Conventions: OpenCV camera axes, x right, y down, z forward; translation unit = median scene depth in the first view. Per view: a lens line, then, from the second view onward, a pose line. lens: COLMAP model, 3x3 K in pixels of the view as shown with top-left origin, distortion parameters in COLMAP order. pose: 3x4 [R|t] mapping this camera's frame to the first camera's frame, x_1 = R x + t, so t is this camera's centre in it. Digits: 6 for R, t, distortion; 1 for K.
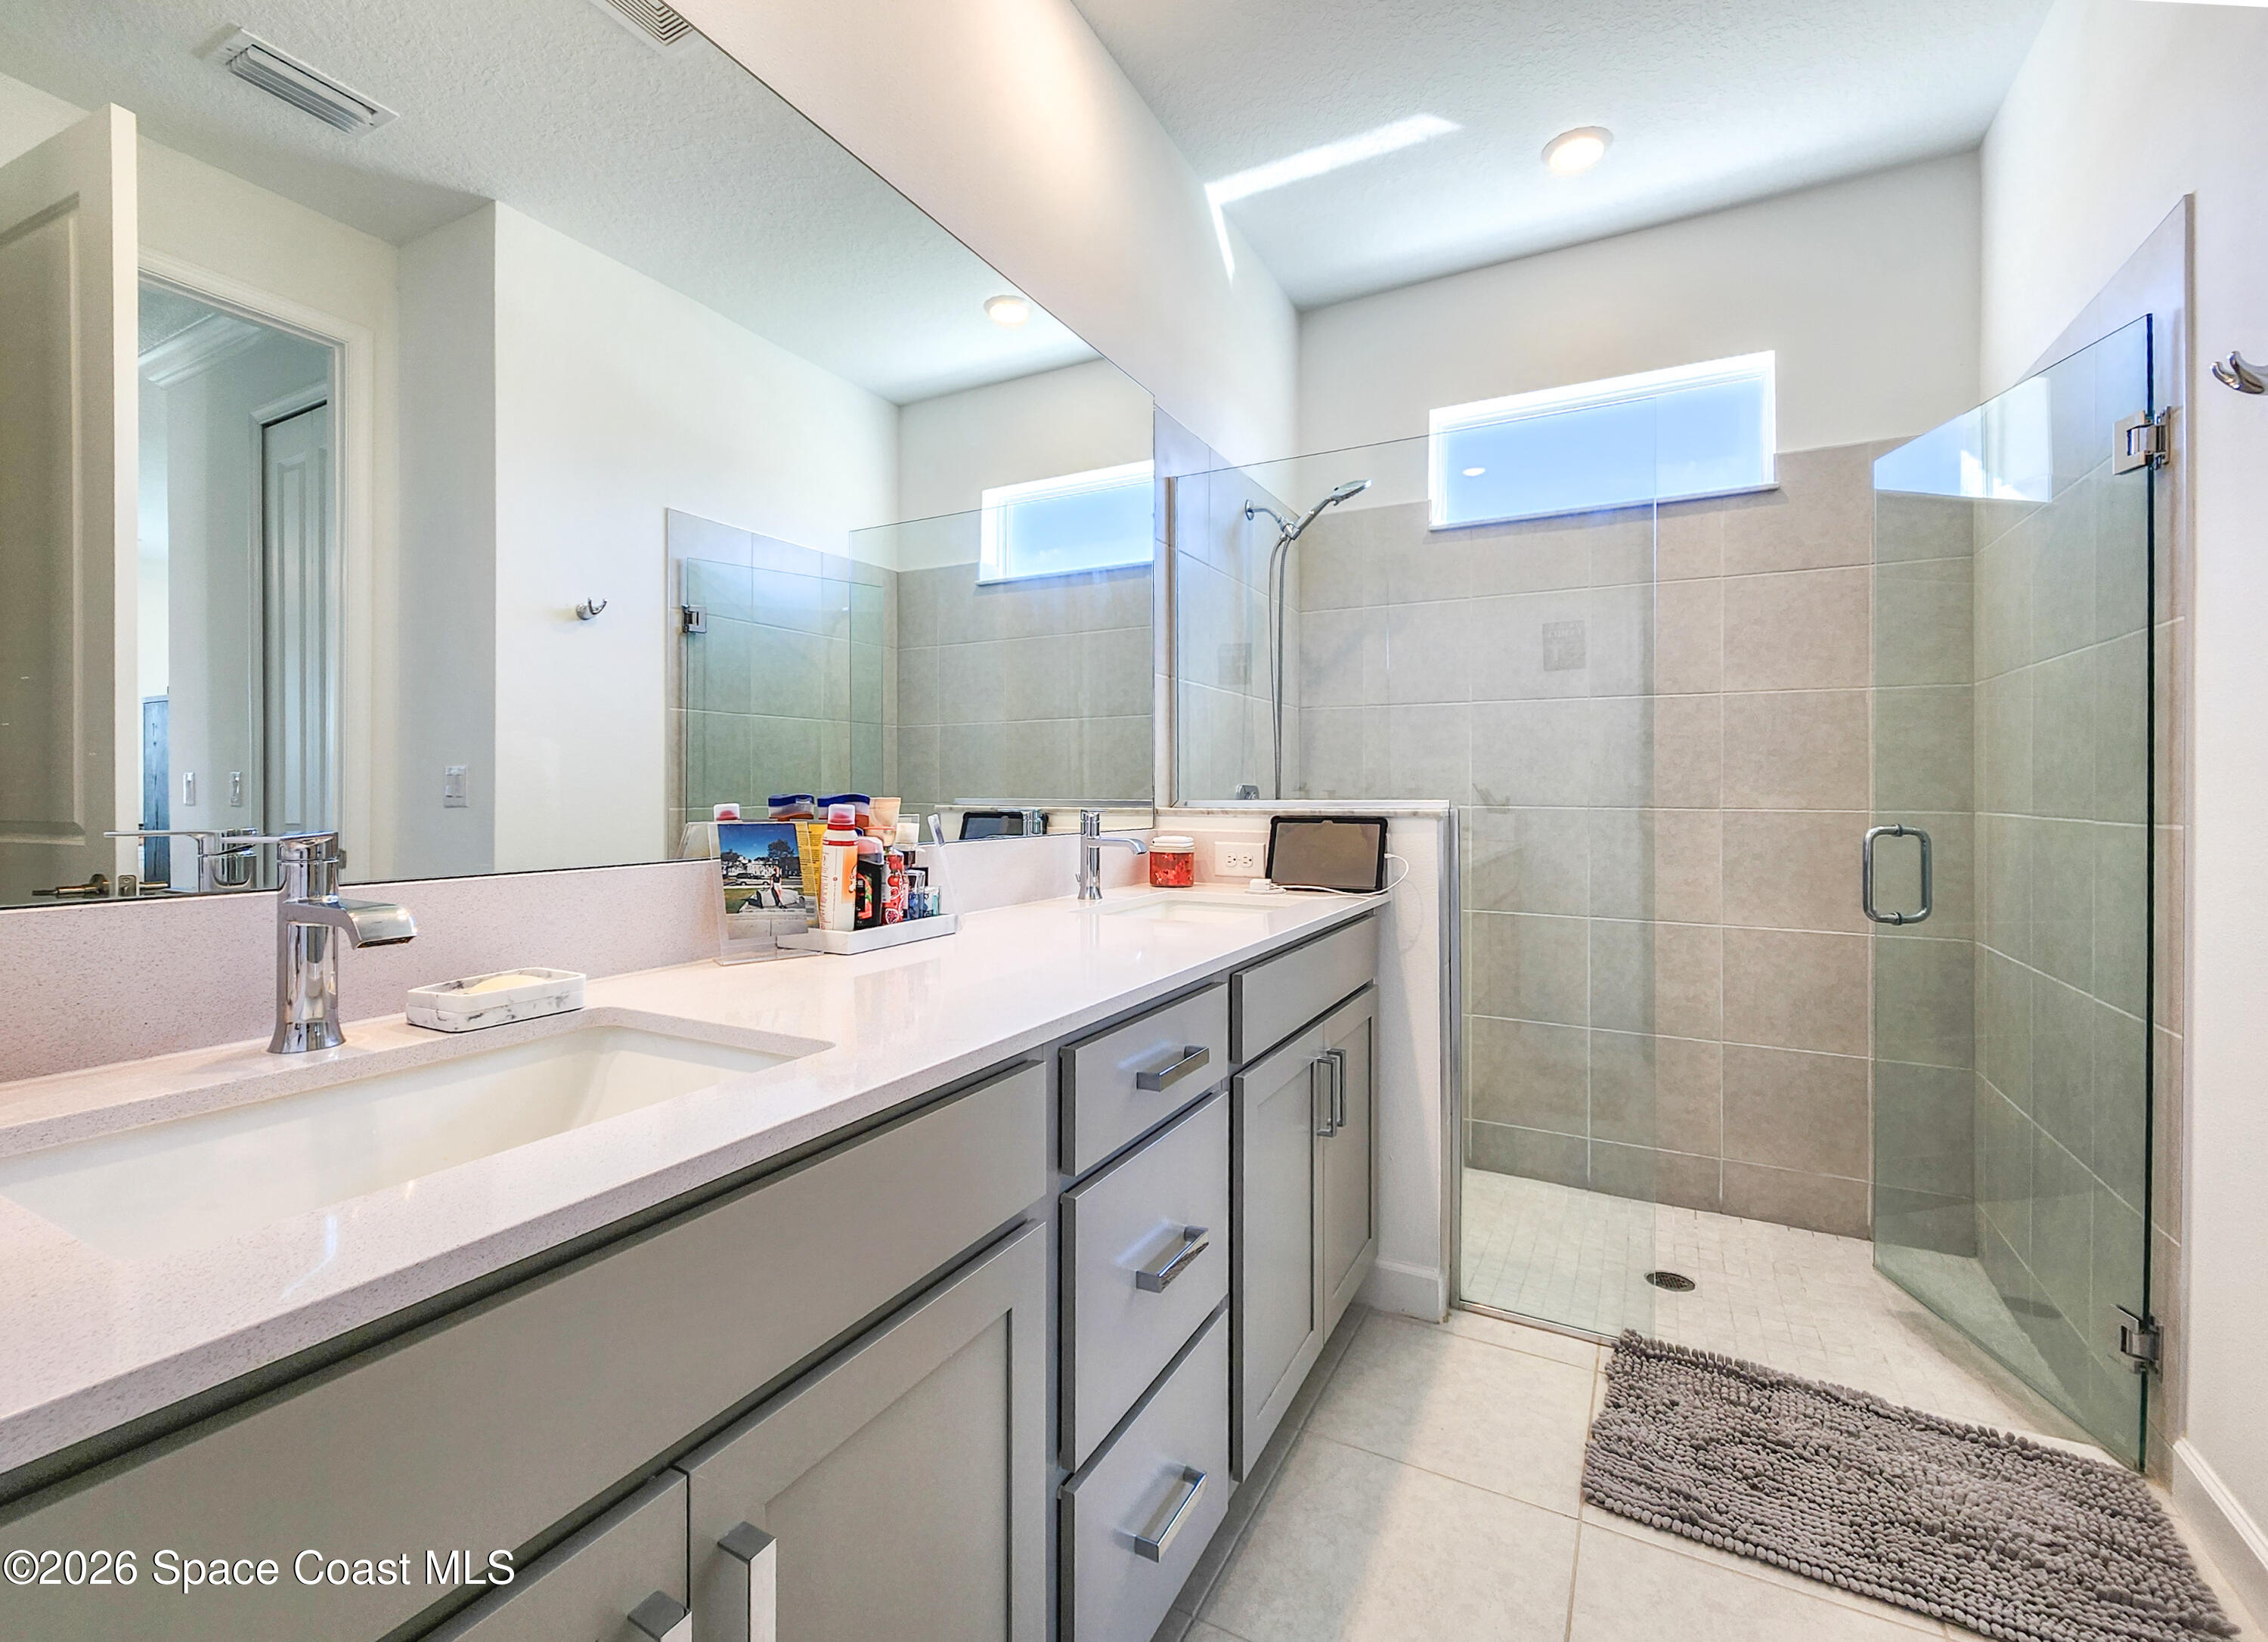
lens RADIAL K [[977.0, 0, 1112.2], [0, 977.0, 741.0], [0, 0, 1]] dist [0.003794, 0.000541]
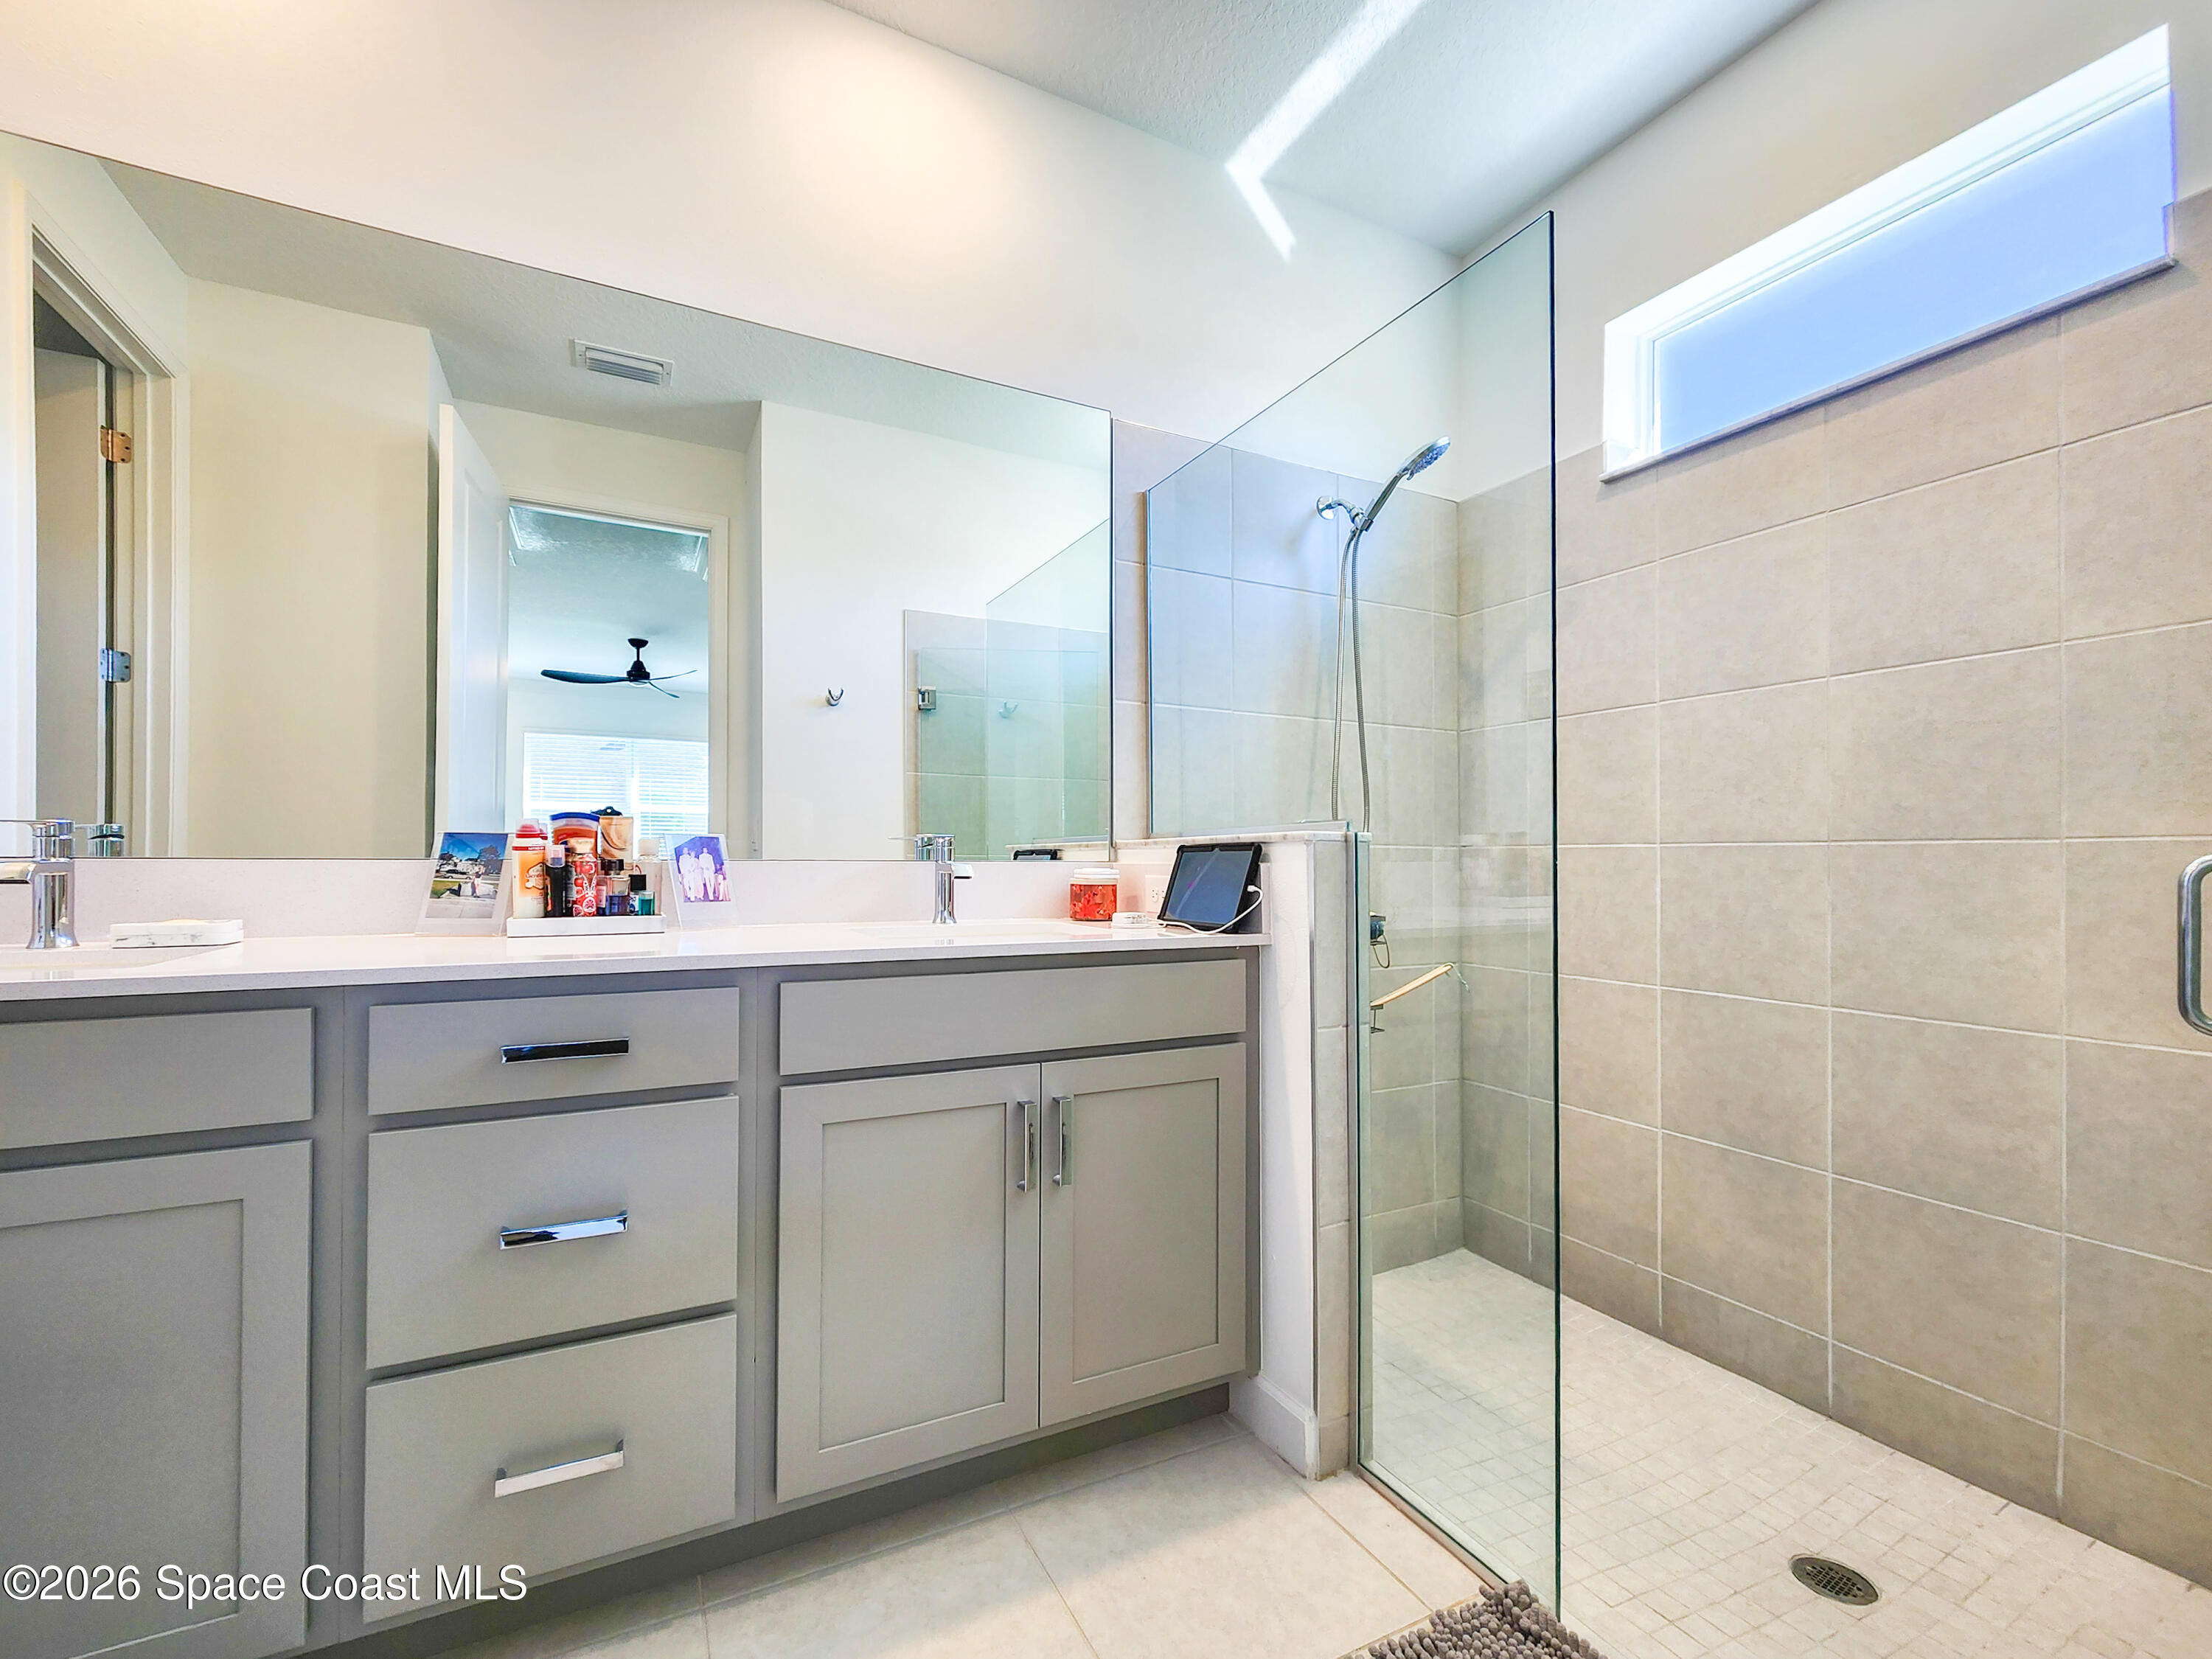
lens RADIAL K [[927.8, 0, 1087.6], [0, 927.8, 817.0], [0, 0, 1]] dist [0.001195, -0.002959]
pose [[0.820831, -0.028308, -0.570469, 0.464916], [0.028291, 0.999560, -0.008893, 0.045359], [0.570470, -0.008840, 0.821271, 0.211234]]
